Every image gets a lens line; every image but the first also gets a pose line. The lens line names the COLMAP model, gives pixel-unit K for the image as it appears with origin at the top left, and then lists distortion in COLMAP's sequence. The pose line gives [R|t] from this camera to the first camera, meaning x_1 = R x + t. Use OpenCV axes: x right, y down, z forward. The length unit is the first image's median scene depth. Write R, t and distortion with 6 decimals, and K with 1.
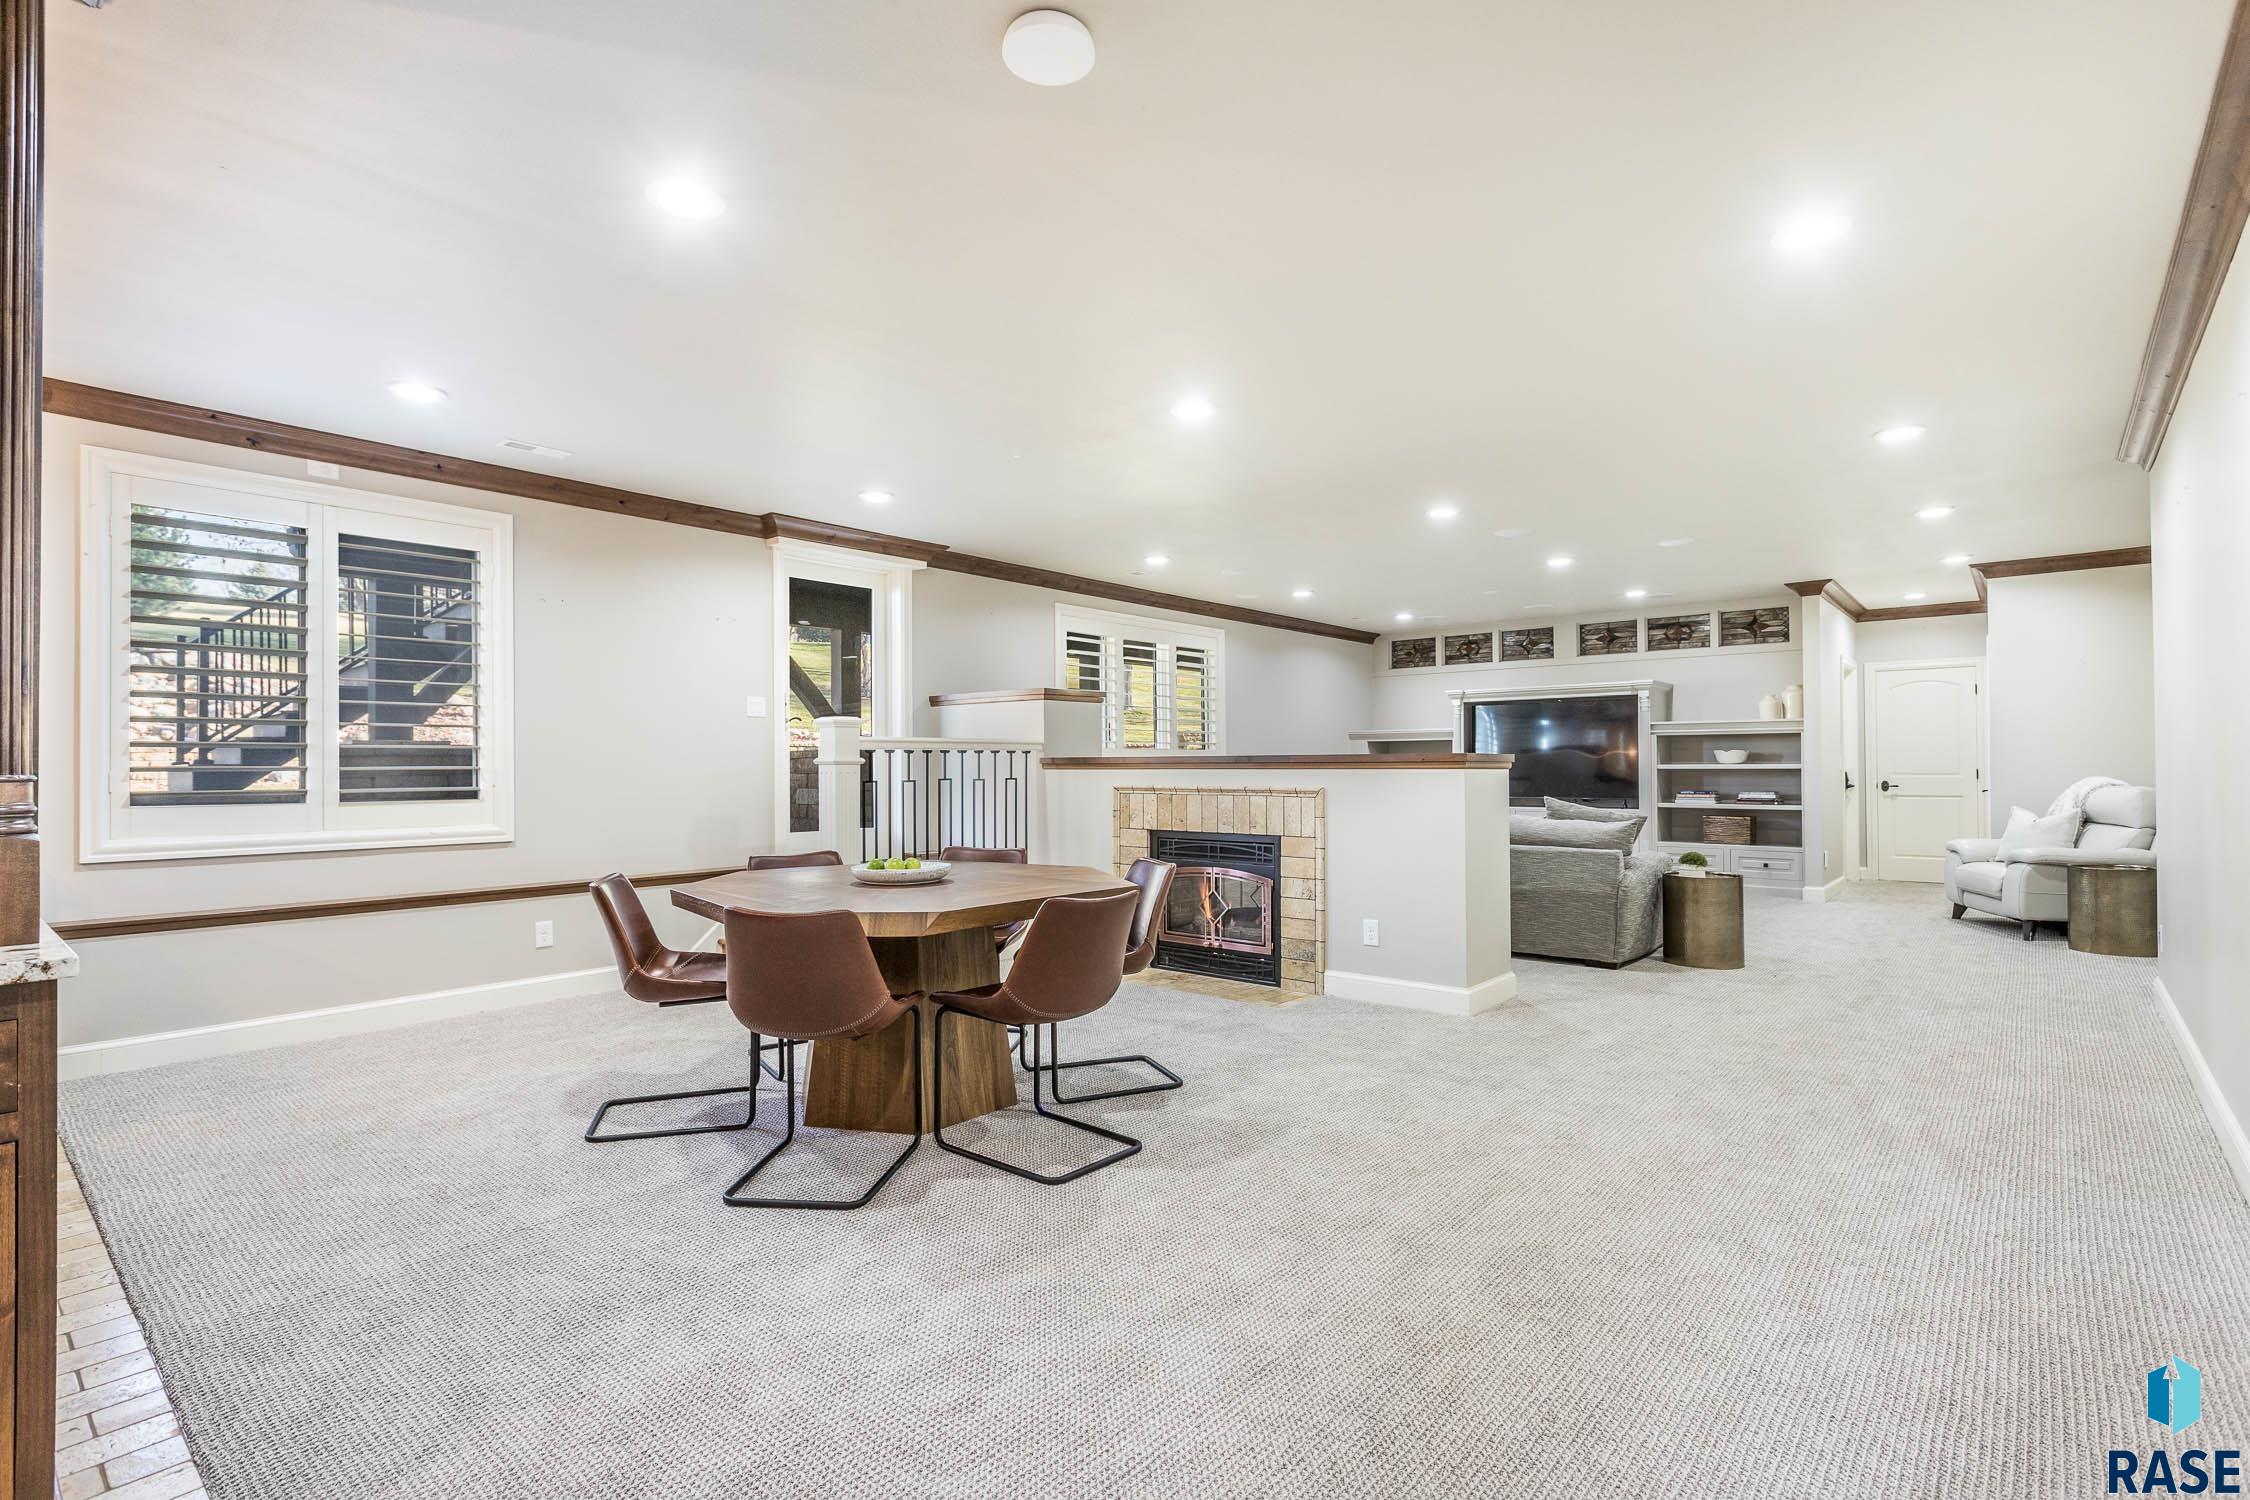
lens RADIAL K [[1057.8, 0, 1128.9], [0, 1057.8, 754.6], [0, 0, 1]] dist [-0.003309, 0.001596]
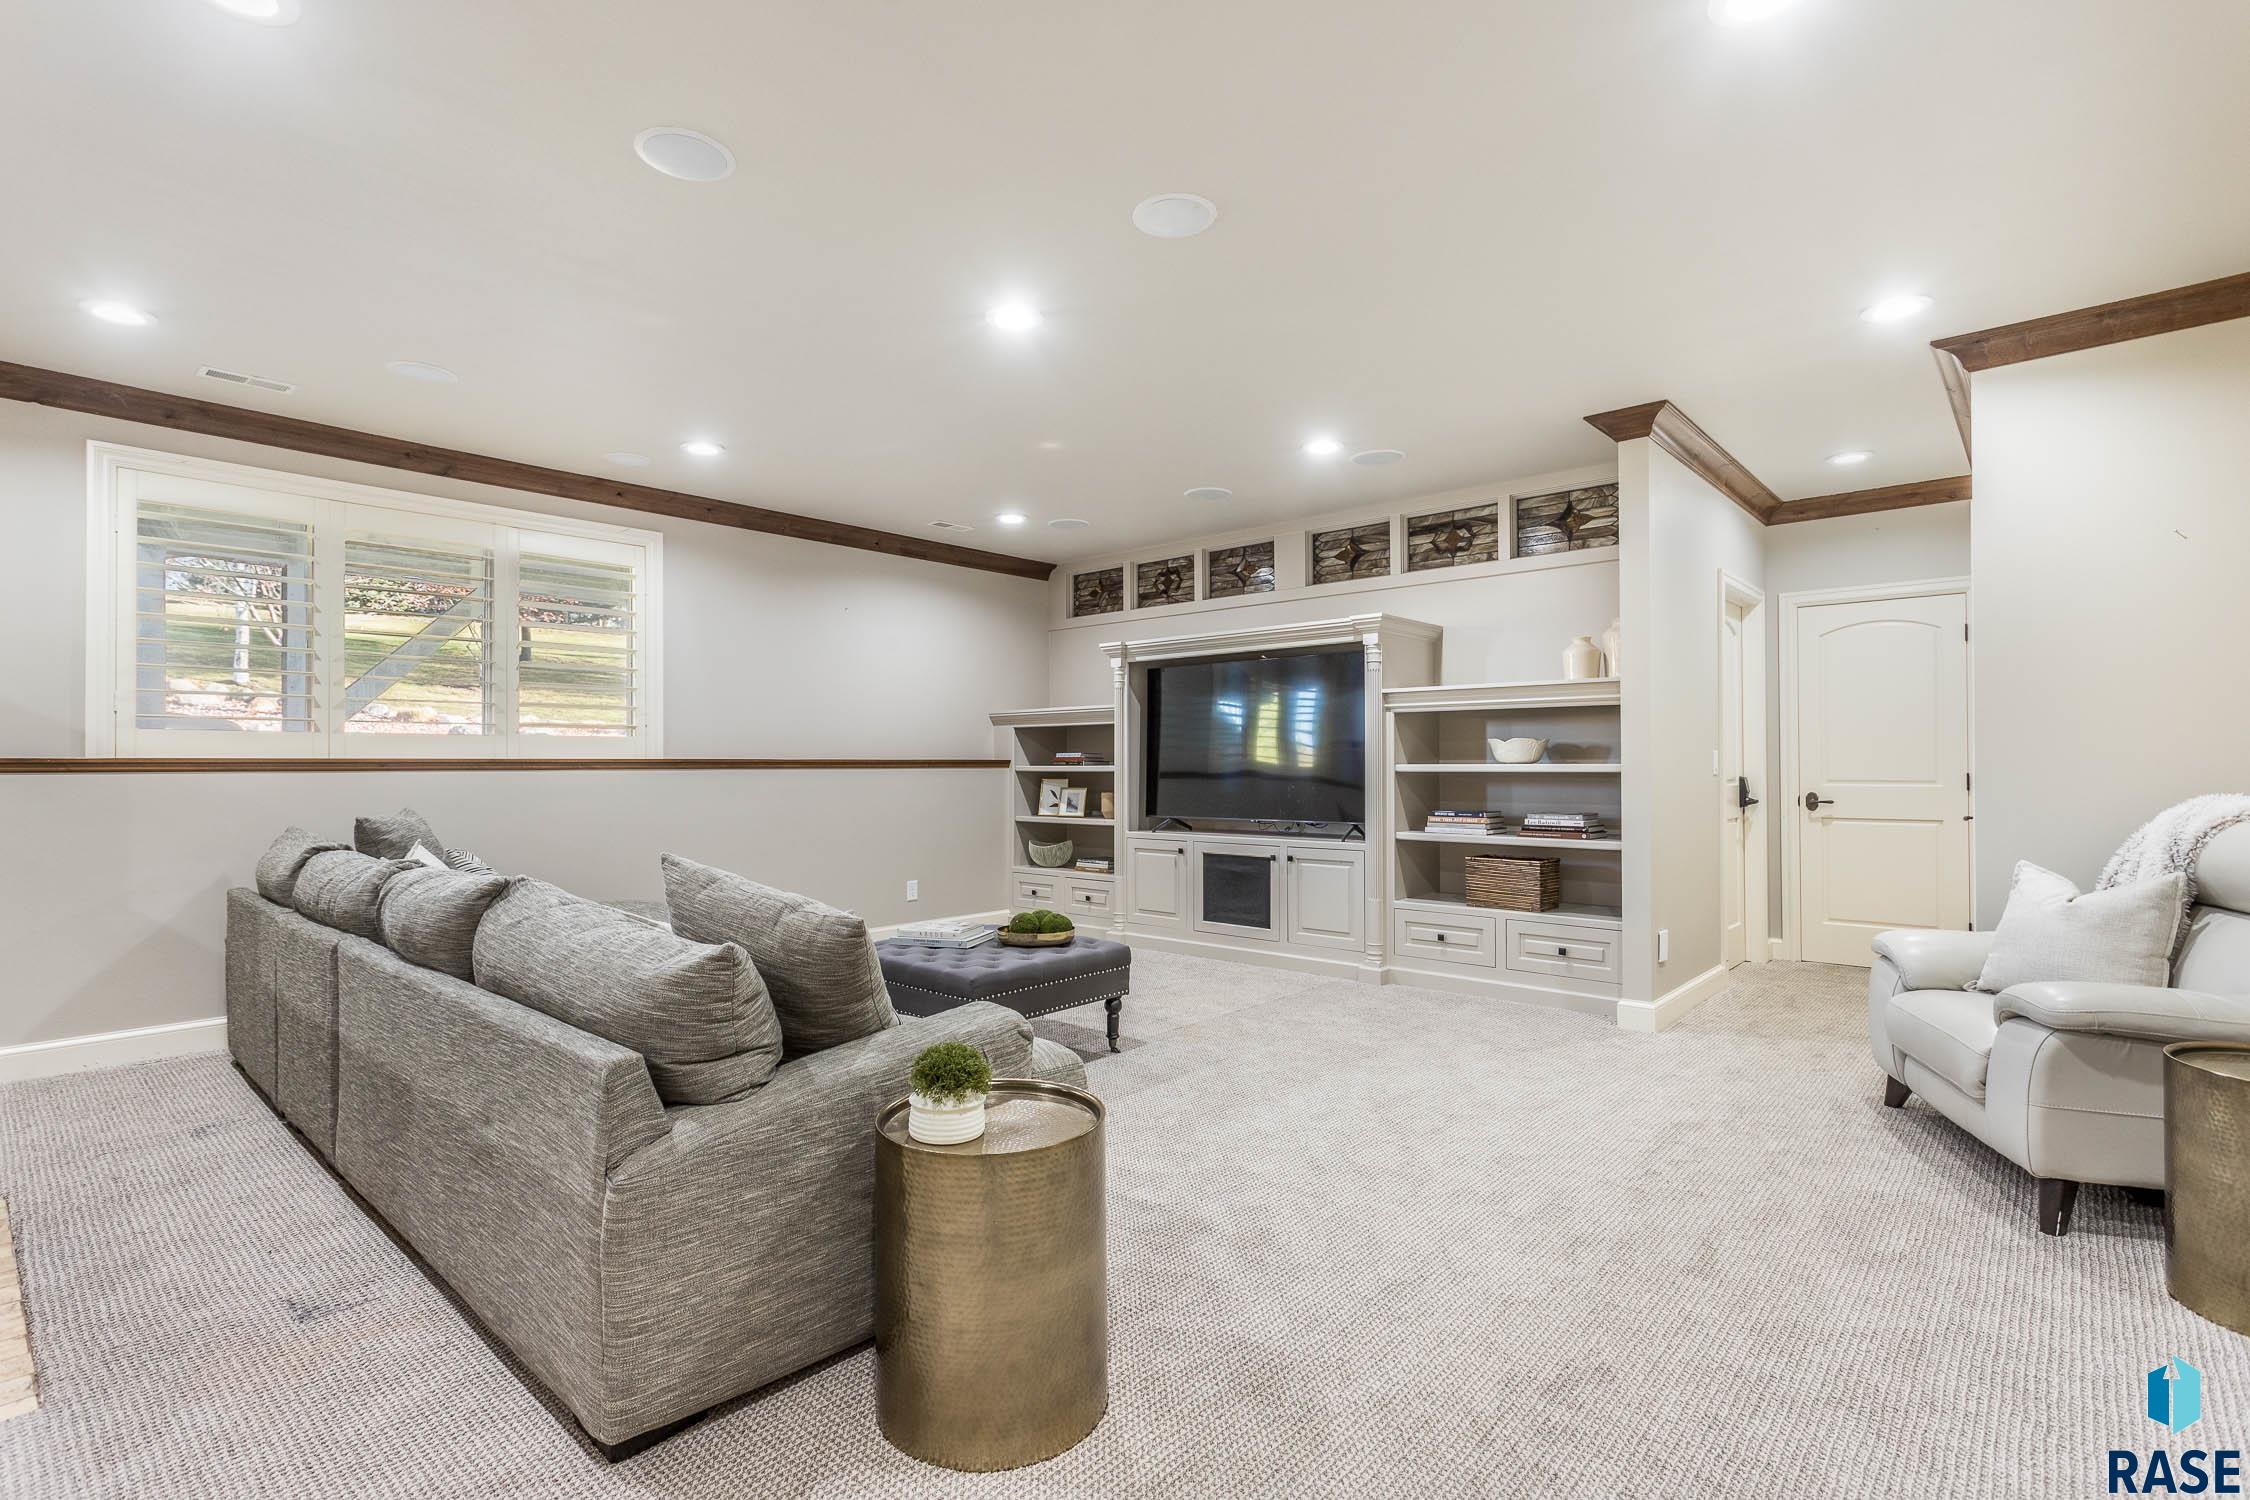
lens RADIAL K [[1057.8, 0, 1125.7], [0, 1057.8, 759.8], [0, 0, 1]] dist [-0.003309, 0.001596]
pose [[0.999816, 0.002403, -0.019040, 0.359144], [-0.002282, 0.999977, 0.006341, 0.003968], [0.019055, -0.006296, 0.999799, 0.420102]]
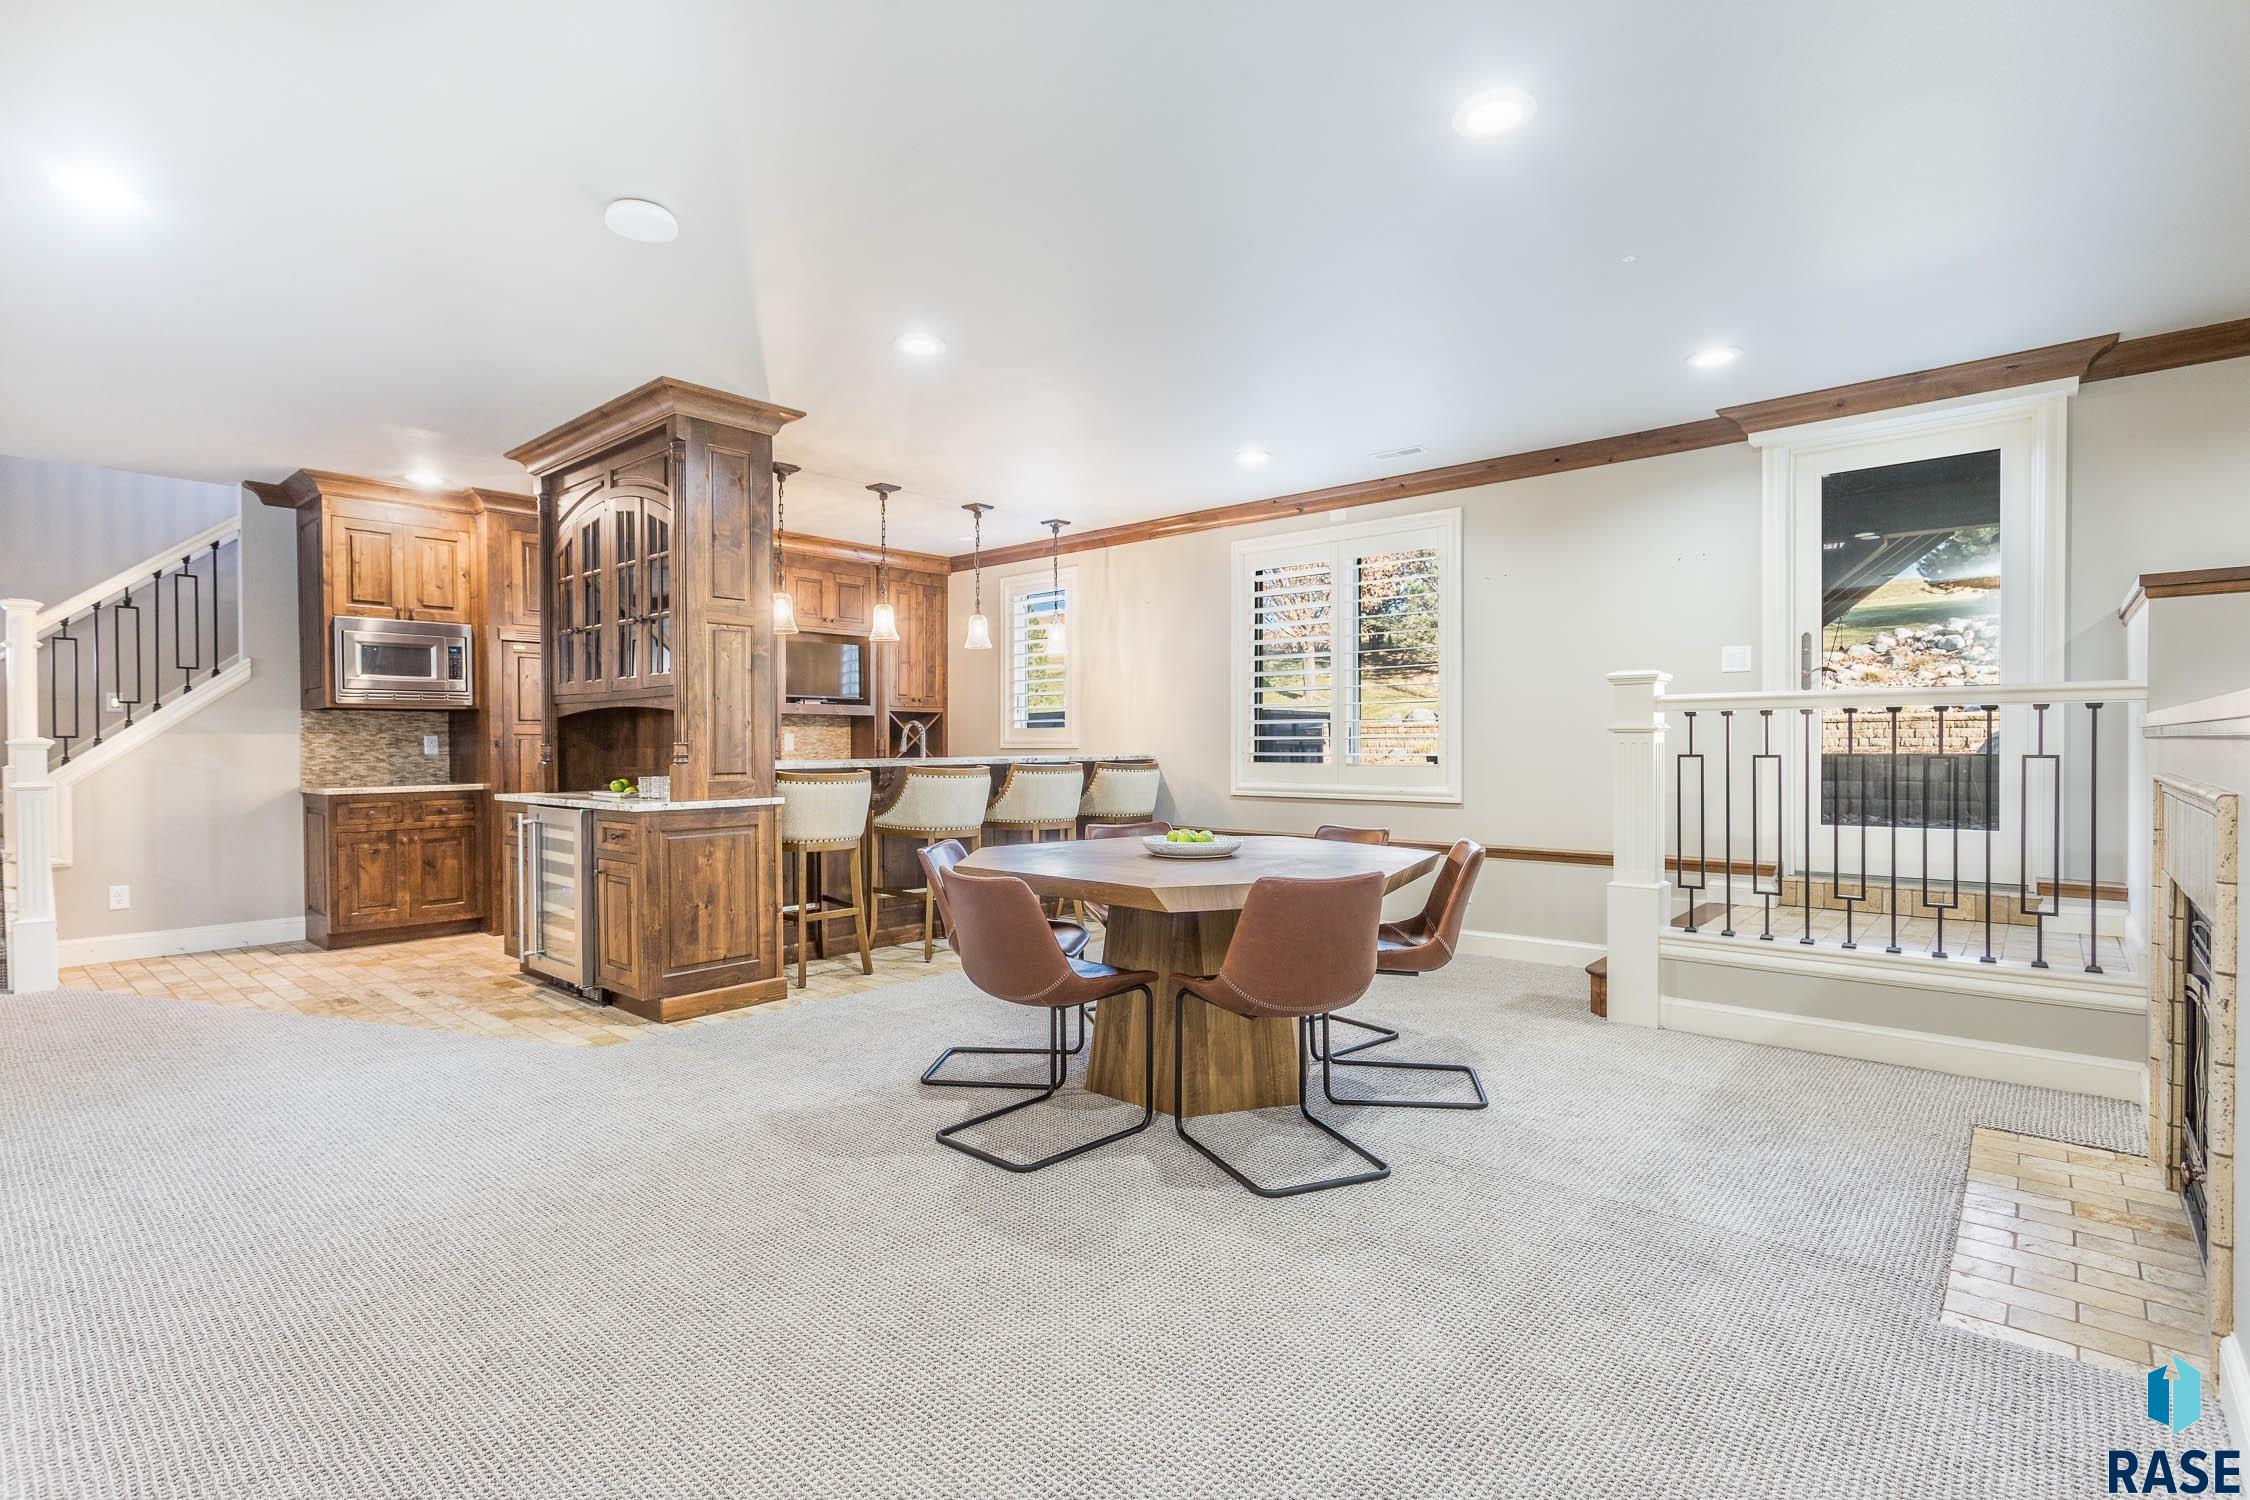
lens RADIAL K [[1057.8, 0, 1130.5], [0, 1057.8, 754.0], [0, 0, 1]] dist [-0.003309, 0.001596]
pose [[-0.004883, 0.014898, -0.999877, 0.866165], [0.016582, 0.999753, 0.014815, 0.012946], [0.999851, -0.016508, -0.005129, 1.078246]]
